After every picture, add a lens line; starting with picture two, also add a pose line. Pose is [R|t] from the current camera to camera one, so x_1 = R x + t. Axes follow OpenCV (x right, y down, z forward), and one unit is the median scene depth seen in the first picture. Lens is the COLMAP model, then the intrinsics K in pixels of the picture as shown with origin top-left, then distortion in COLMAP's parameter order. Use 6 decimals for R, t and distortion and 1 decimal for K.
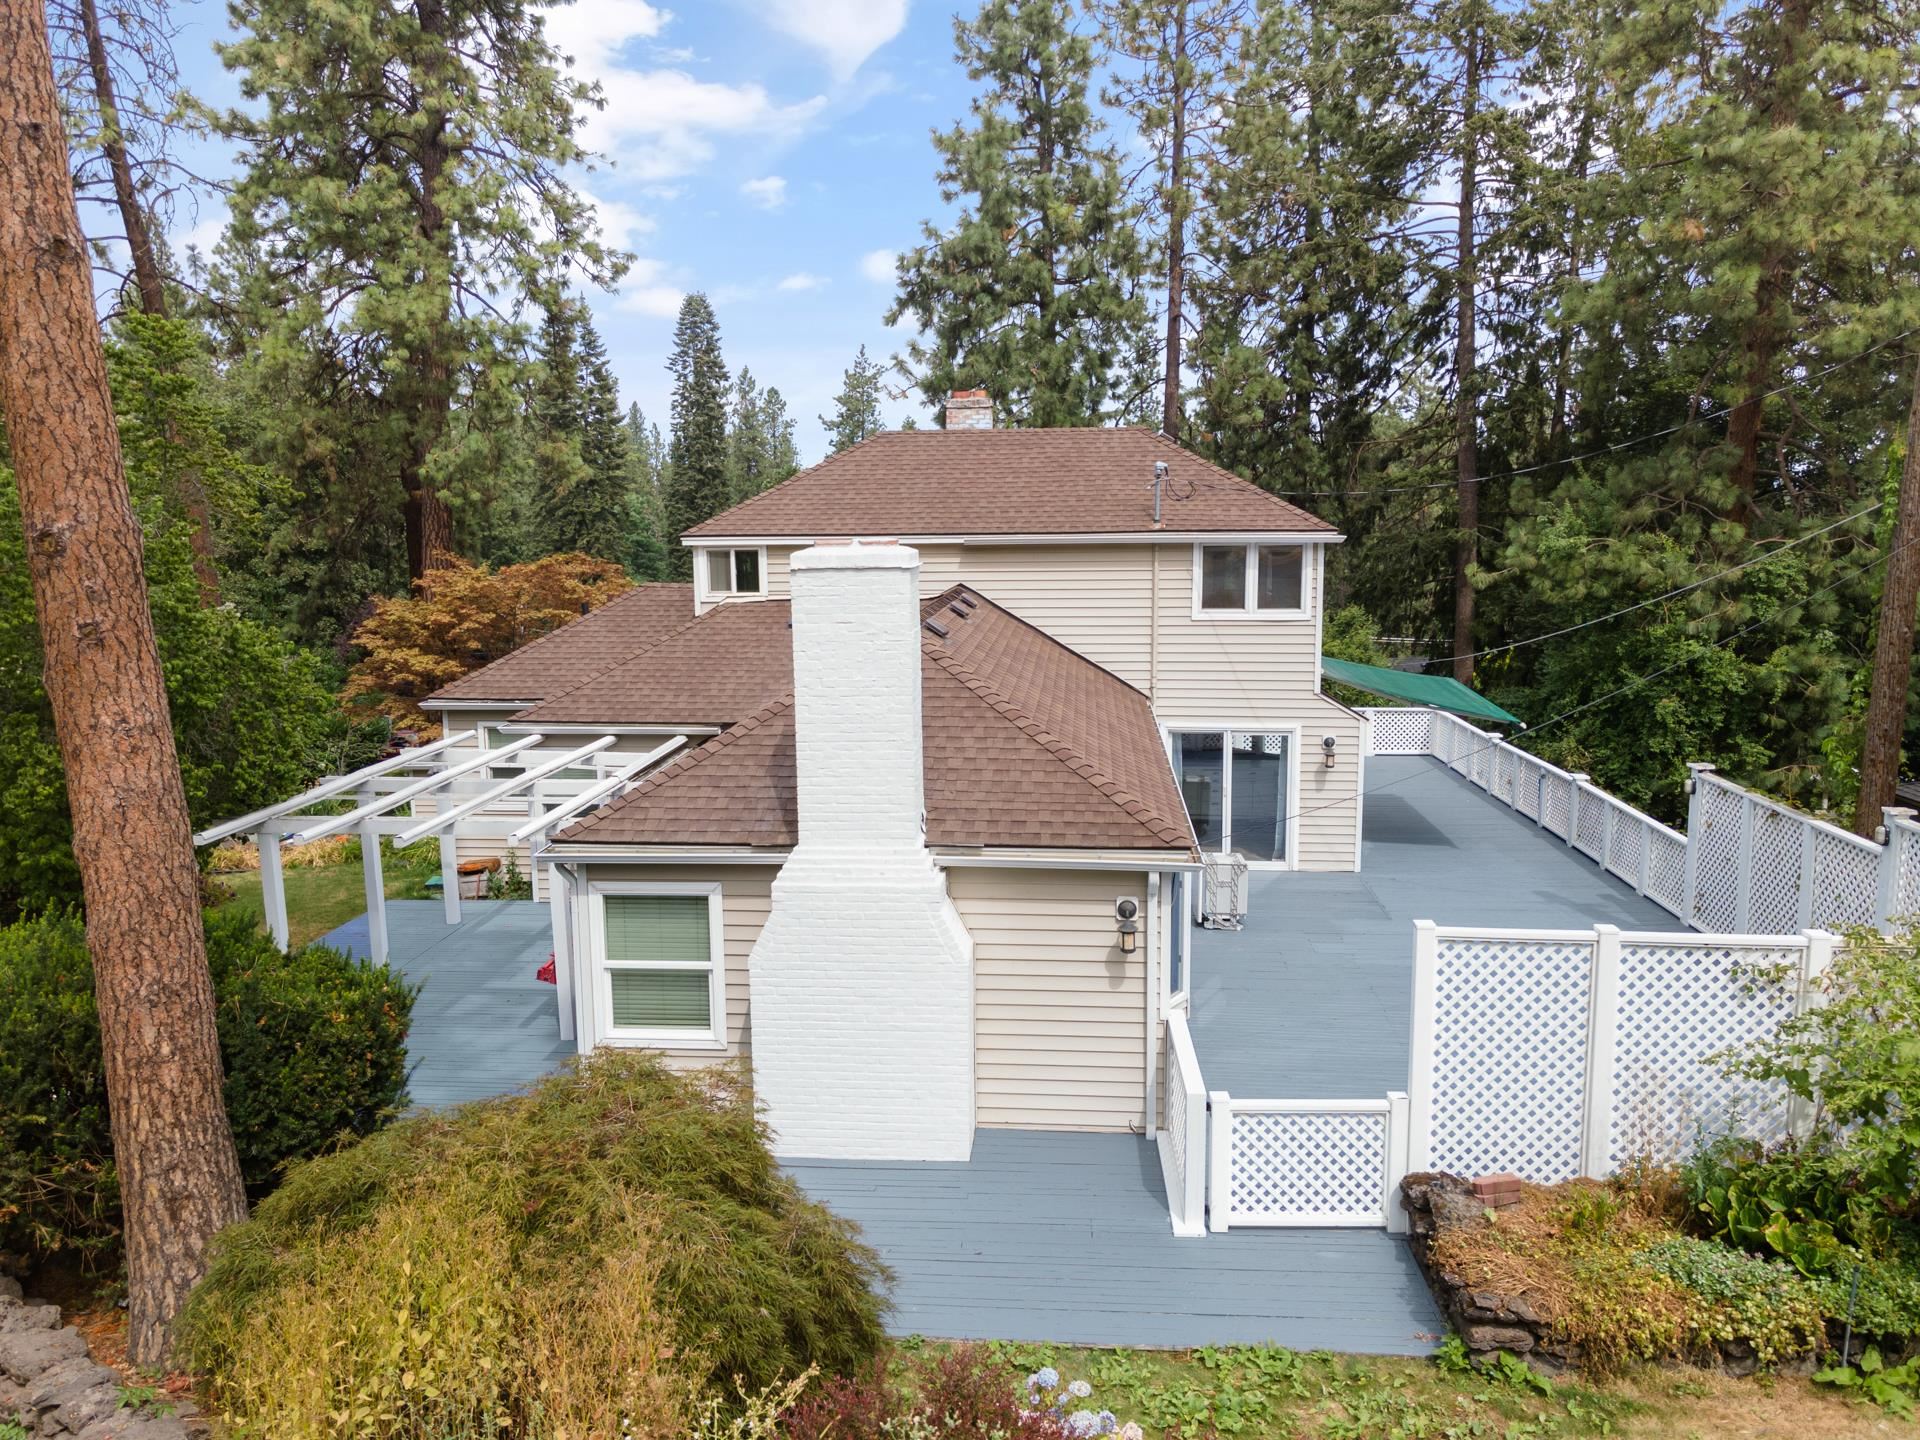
lens RADIAL K [[1407.1, 0, 954.8], [0, 1407.1, 716.9], [0, 0, 1]] dist [0.011424, 0.066119]
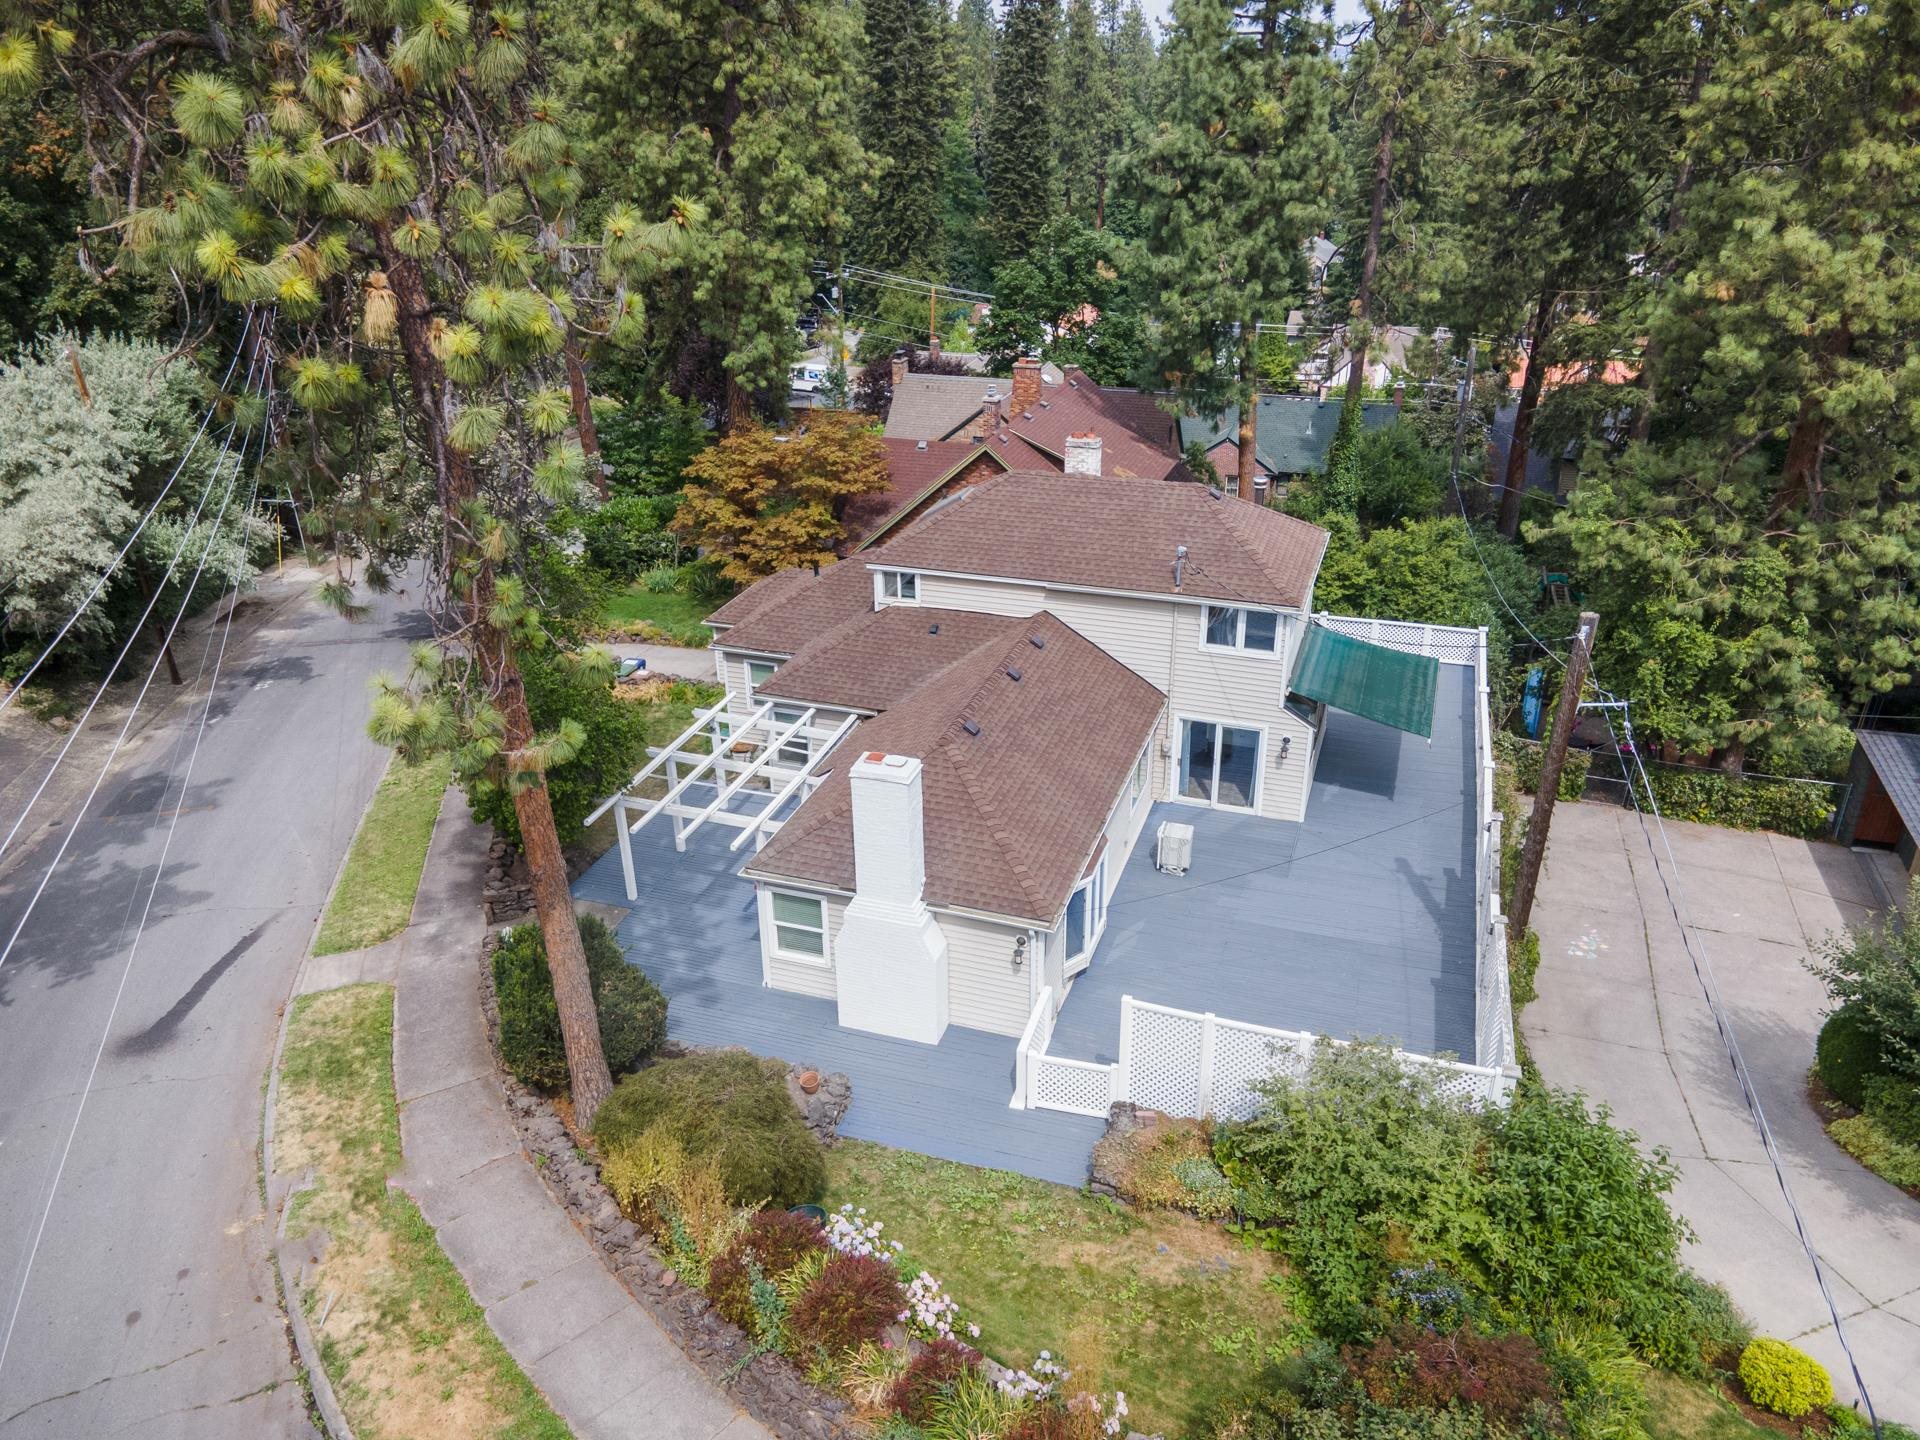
lens RADIAL K [[1407.1, 0, 954.8], [0, 1407.1, 716.9], [0, 0, 1]] dist [0.011424, 0.066119]
pose [[0.971083, 0.099962, -0.216806, 0.236322], [-0.032524, 0.955047, 0.294664, -0.407581], [0.236515, -0.279092, 0.930682, -0.417625]]
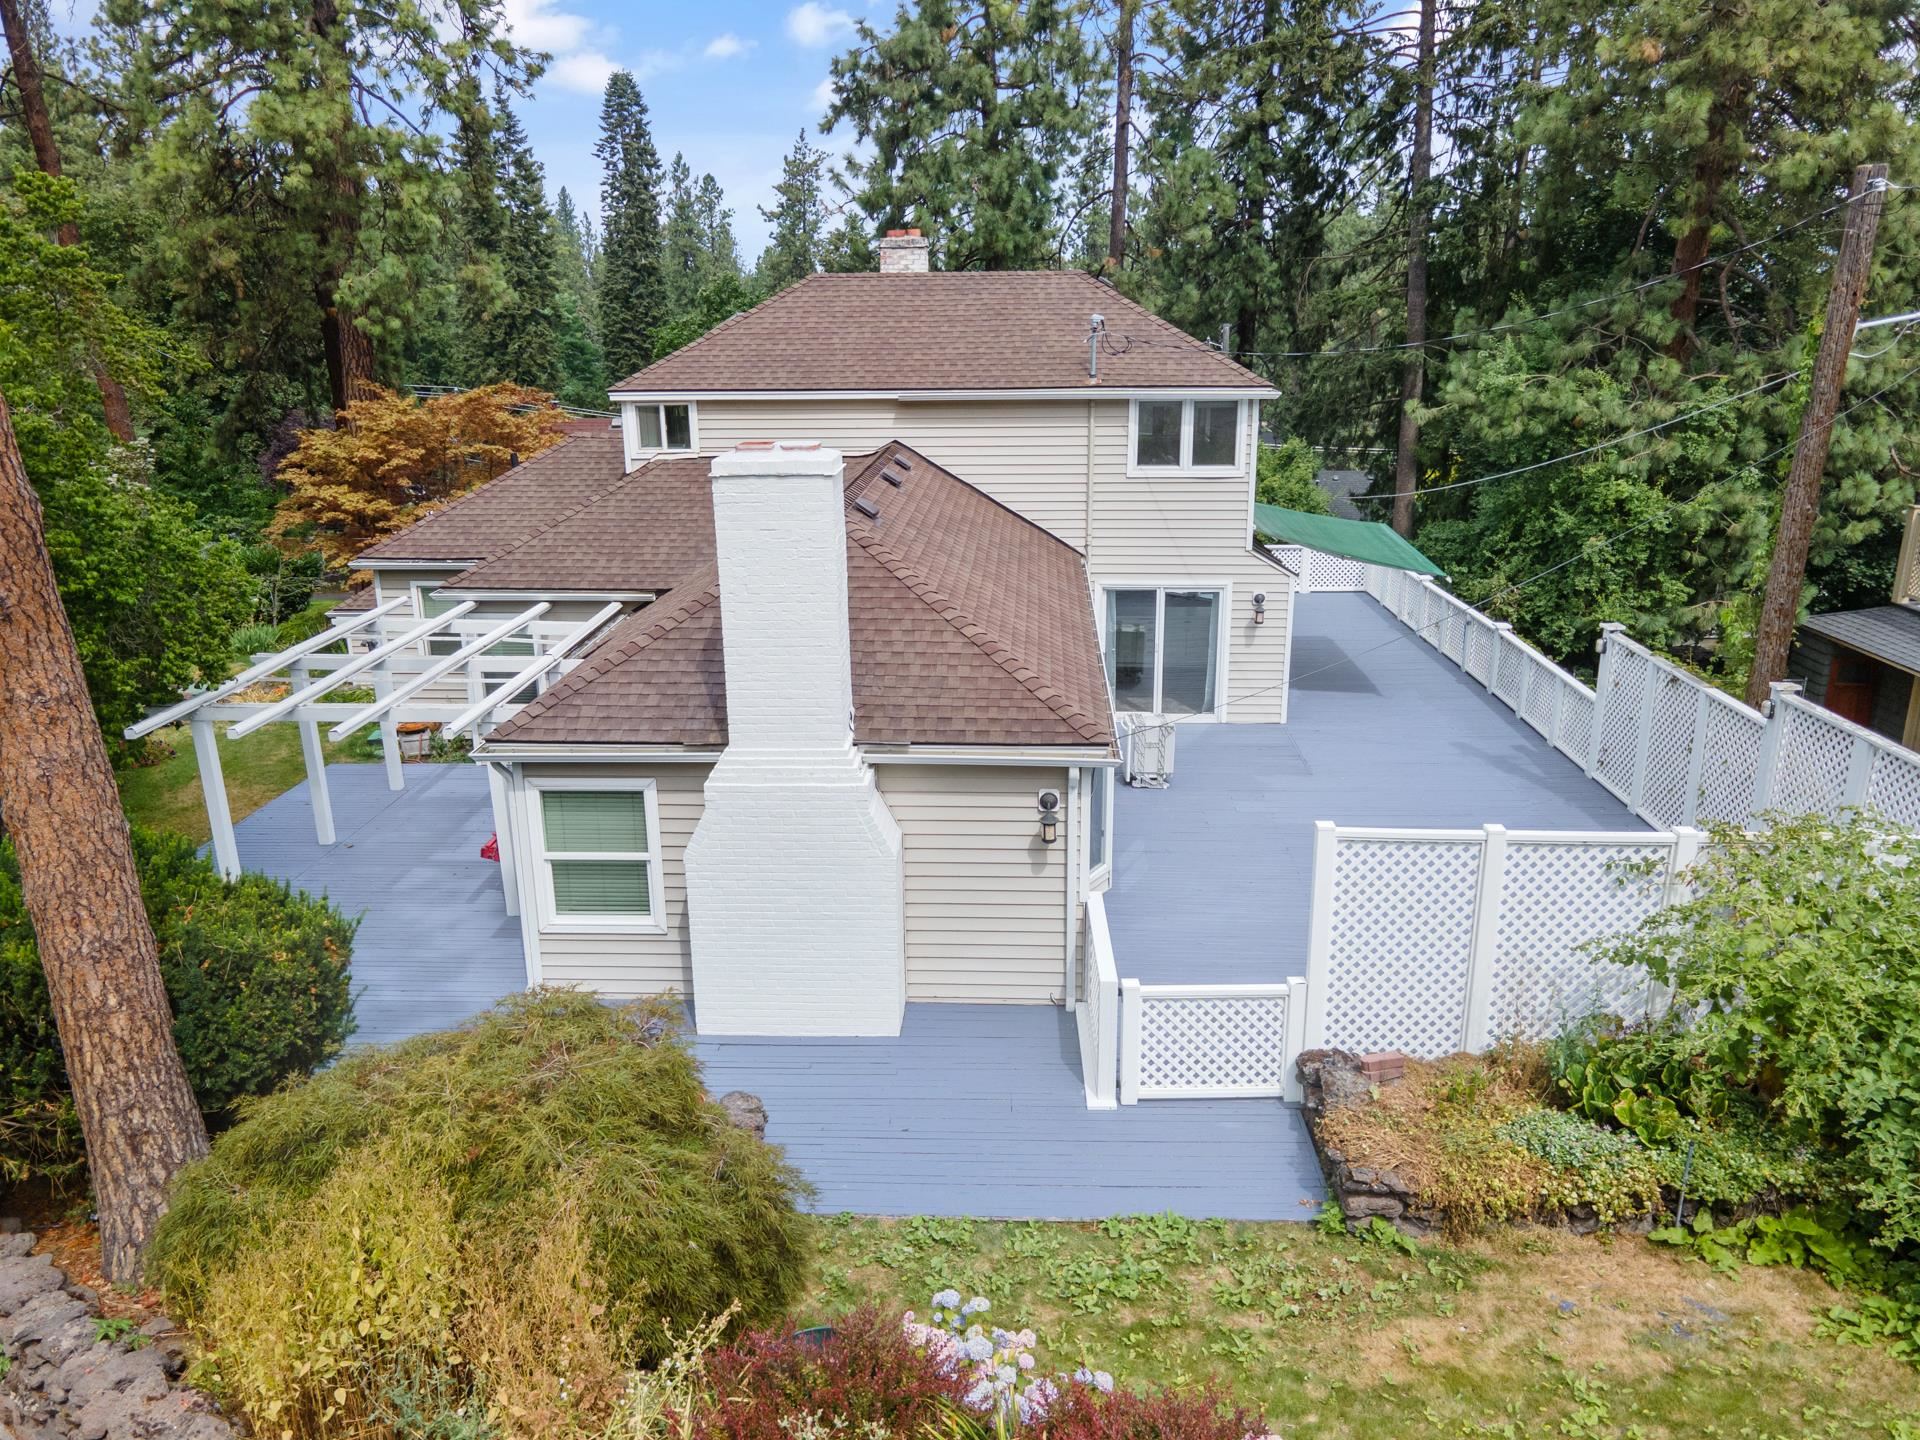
lens RADIAL K [[1407.1, 0, 954.8], [0, 1407.1, 716.9], [0, 0, 1]] dist [0.011424, 0.066119]
pose [[0.999373, -0.010654, 0.033754, 0.010243], [0.005831, 0.990152, 0.139874, -0.039230], [-0.034911, -0.139590, 0.989594, -0.009477]]
